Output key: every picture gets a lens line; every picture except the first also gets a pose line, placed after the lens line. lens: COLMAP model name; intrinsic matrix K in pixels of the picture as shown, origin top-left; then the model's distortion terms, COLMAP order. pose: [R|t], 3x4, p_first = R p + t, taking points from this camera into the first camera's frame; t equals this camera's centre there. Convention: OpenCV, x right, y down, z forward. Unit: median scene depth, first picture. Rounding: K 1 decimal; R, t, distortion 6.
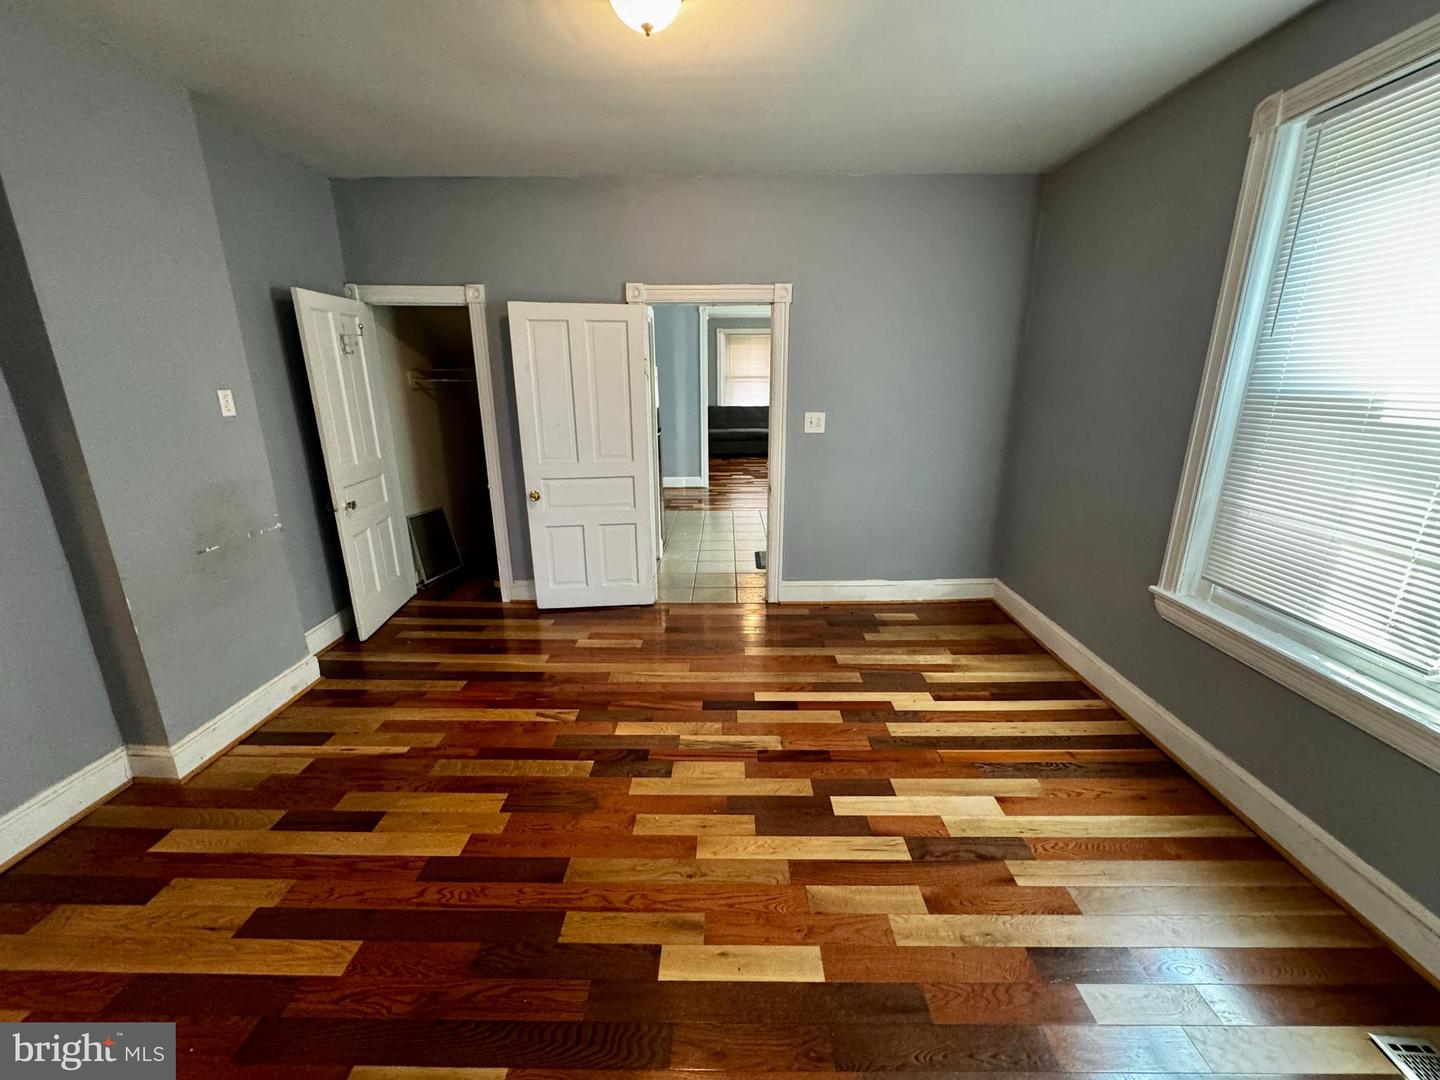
lens RADIAL K [[578.6, 0, 722.4], [0, 578.6, 537.0], [0, 0, 1]] dist [-0.000423, -0.000105]
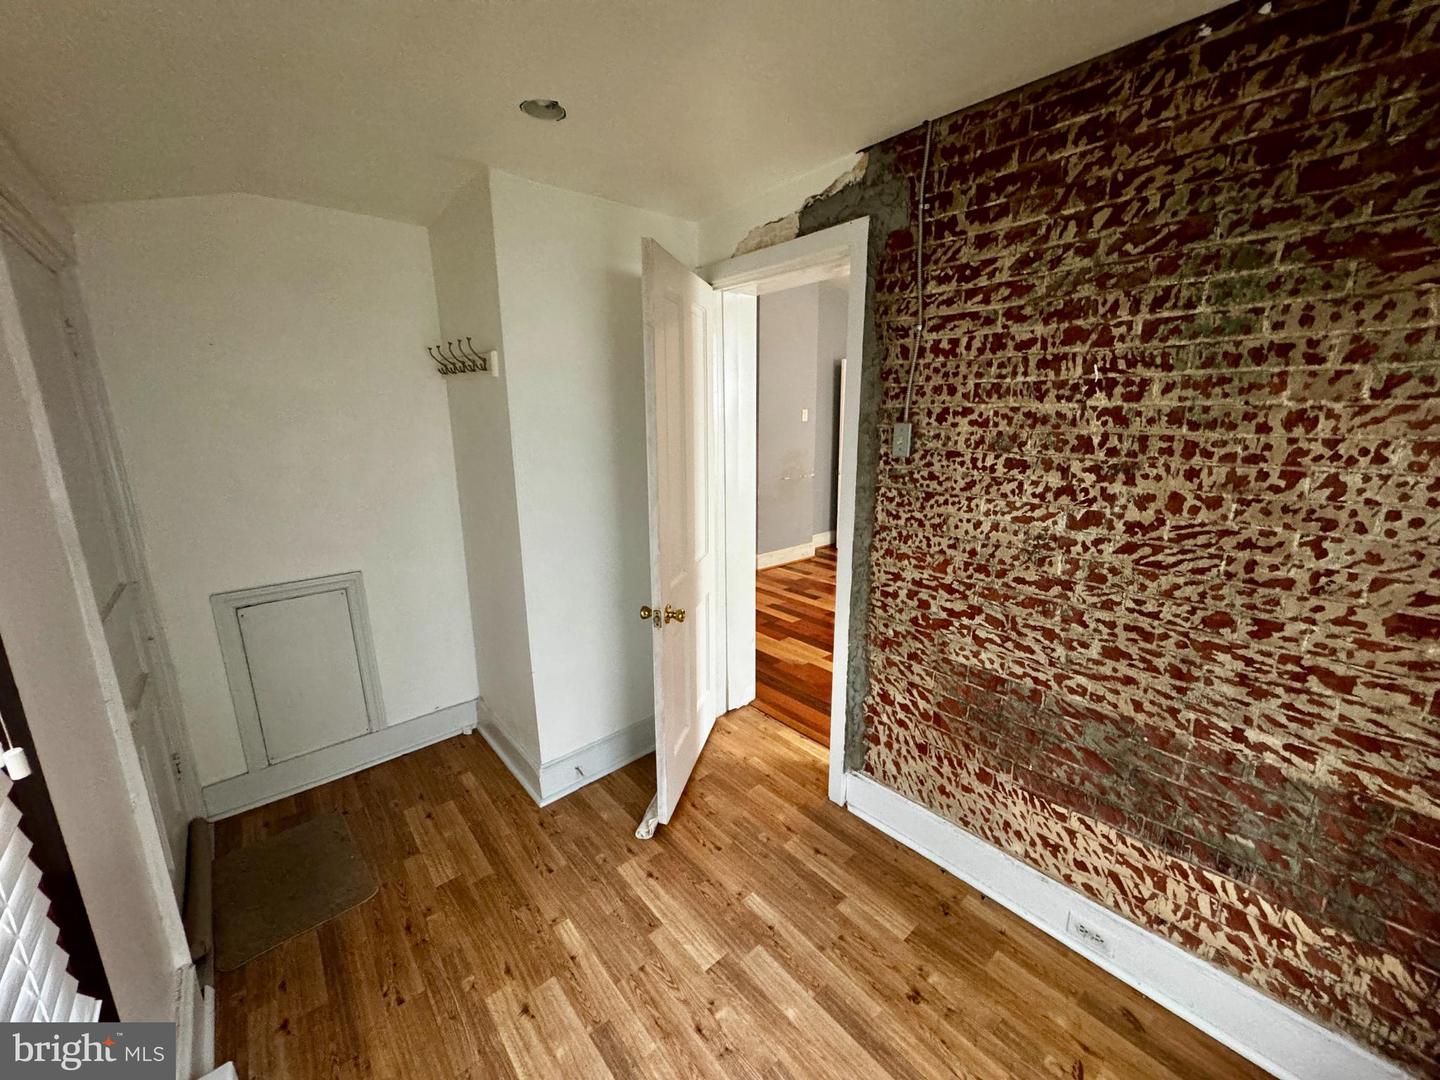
lens RADIAL K [[572.8, 0, 720.0], [0, 572.8, 540.0], [0, 0, 1]] dist [-0.000723, -0.000068]
pose [[0.659731, 0.167579, -0.732579, 0.652740], [-0.194007, 0.979755, 0.049407, 0.200273], [0.726028, 0.109530, 0.678886, -0.714168]]
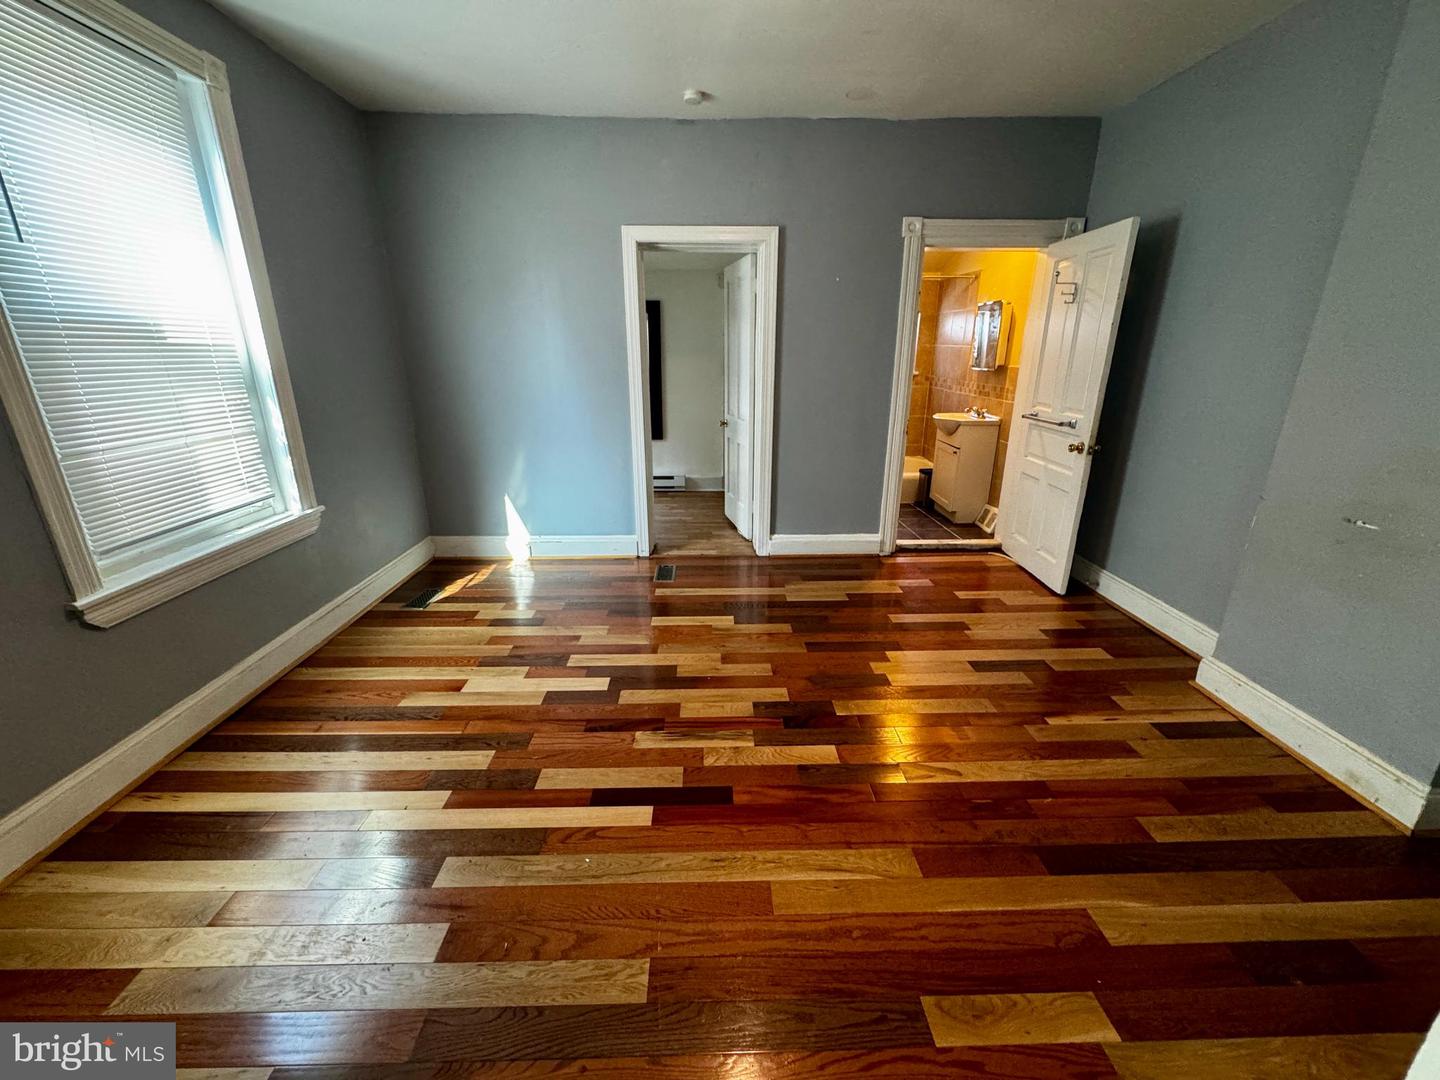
lens RADIAL K [[578.6, 0, 722.4], [0, 578.6, 537.0], [0, 0, 1]] dist [-0.000423, -0.000105]
pose [[-0.999399, 0.011242, -0.032800, -0.004007], [-0.008627, 0.835615, 0.549248, -0.386007], [0.033583, 0.549201, -0.835015, 1.642981]]
